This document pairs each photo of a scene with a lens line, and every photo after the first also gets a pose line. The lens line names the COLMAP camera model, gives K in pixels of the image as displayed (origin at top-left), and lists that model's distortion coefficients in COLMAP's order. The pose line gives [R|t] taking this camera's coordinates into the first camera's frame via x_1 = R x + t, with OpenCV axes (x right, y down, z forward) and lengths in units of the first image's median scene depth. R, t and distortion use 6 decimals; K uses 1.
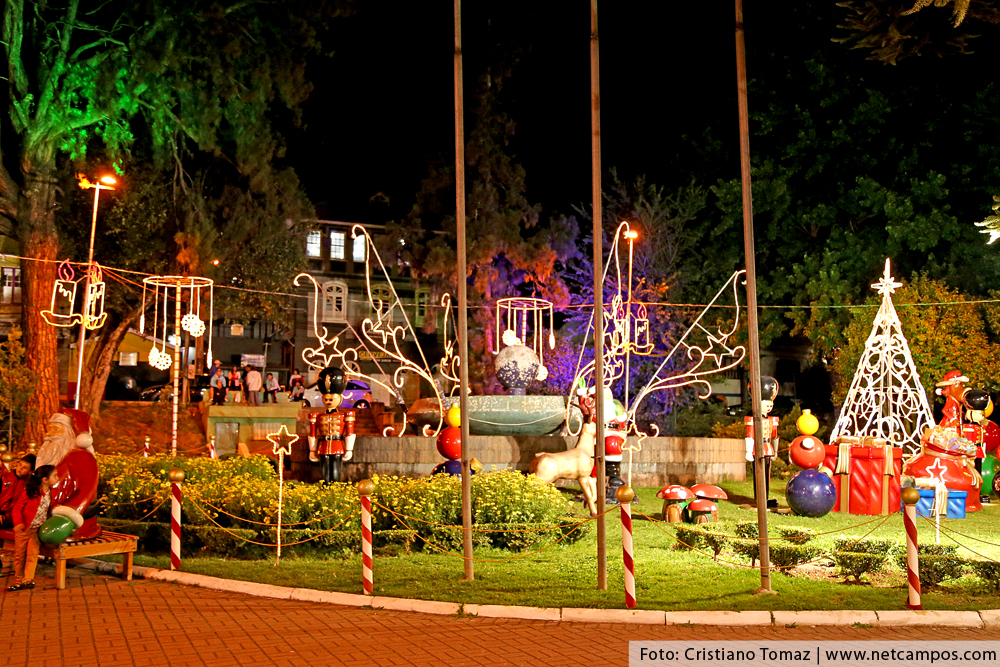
lens RADIAL K [[937.2, 0, 499.0], [0, 937.2, 339.8], [0, 0, 1]] dist [0.005711, 0.031234]
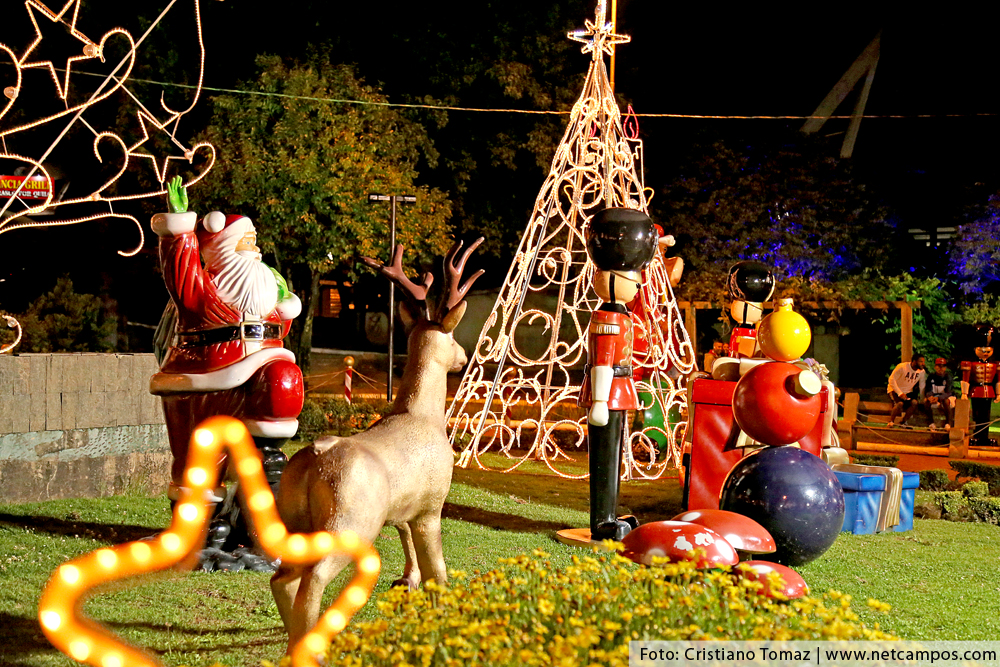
lens RADIAL K [[1504.2, 0, 474.0], [0, 1504.2, 332.8], [0, 0, 1]] dist [0.181176, -0.051479]
pose [[0.744637, 0.006679, 0.667436, -0.095270], [-0.078290, 0.993922, 0.077400, 0.023563], [-0.662862, -0.109888, 0.740634, 0.288697]]
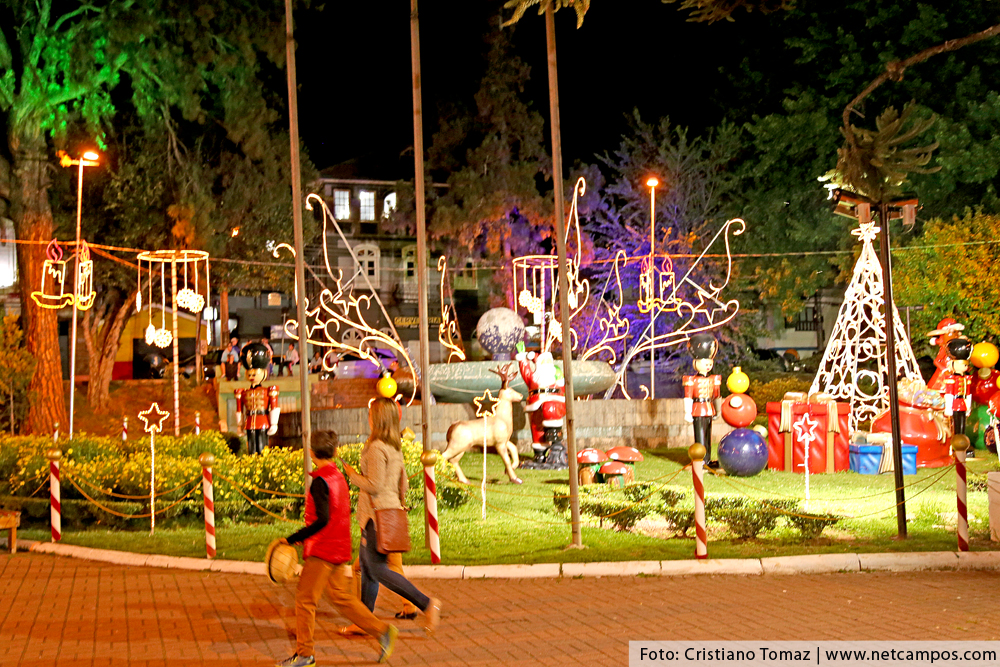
lens RADIAL K [[1023.1, 0, 500.7], [0, 1023.1, 339.0], [0, 0, 1]] dist [0.038812, 0.031292]
pose [[0.995840, -0.038898, -0.082400, 0.082229], [0.042197, 0.998360, 0.038680, -0.003134], [0.080761, -0.041997, 0.995848, -0.037468]]
